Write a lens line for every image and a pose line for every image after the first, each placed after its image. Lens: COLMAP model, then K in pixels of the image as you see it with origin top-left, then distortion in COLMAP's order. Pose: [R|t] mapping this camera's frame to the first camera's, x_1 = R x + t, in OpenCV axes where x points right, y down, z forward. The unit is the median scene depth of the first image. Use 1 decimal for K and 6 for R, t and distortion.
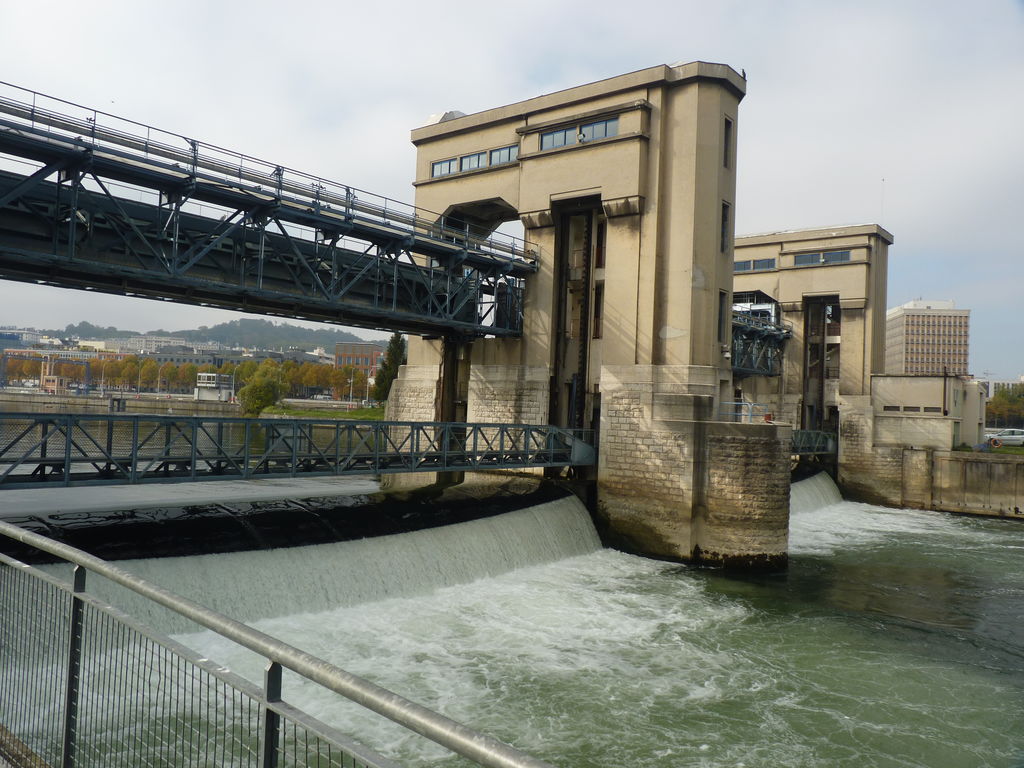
lens RADIAL K [[806.7, 0, 511.0], [0, 806.7, 385.7], [0, 0, 1]] dist [-0.011085, 0.008303]
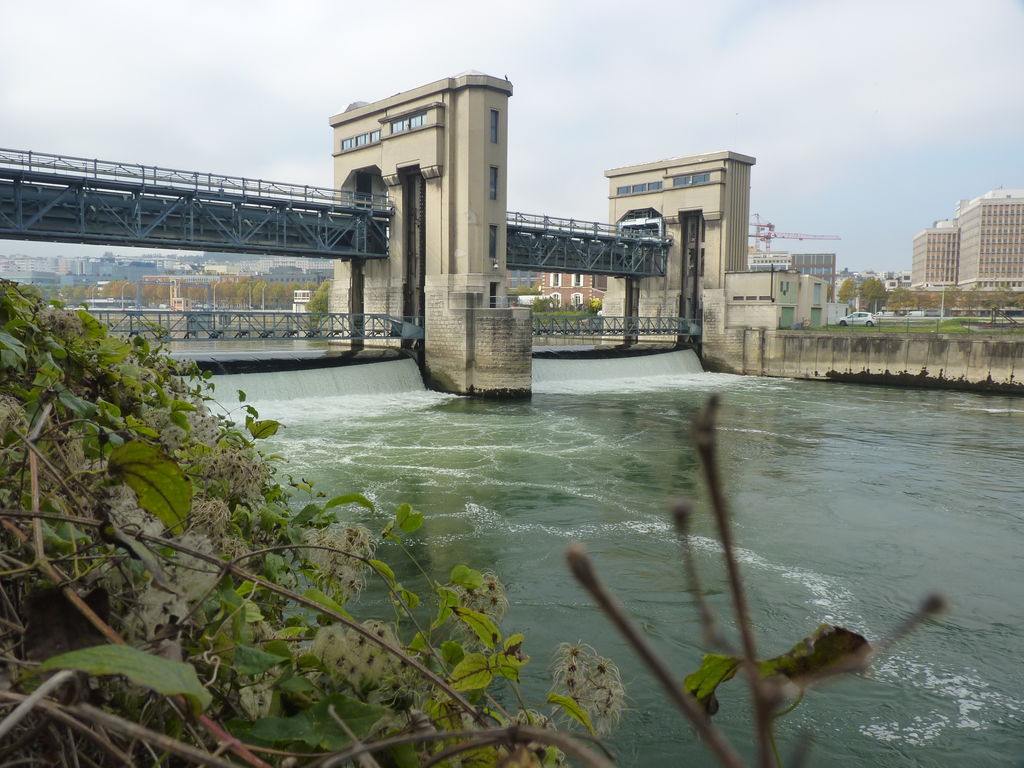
lens RADIAL K [[806.7, 0, 510.1], [0, 806.7, 379.5], [0, 0, 1]] dist [-0.011085, 0.008303]
pose [[0.987684, -0.018830, -0.155327, 0.416039], [0.034982, 0.994178, 0.101916, 0.017760], [0.152504, -0.106094, 0.982592, -0.434378]]
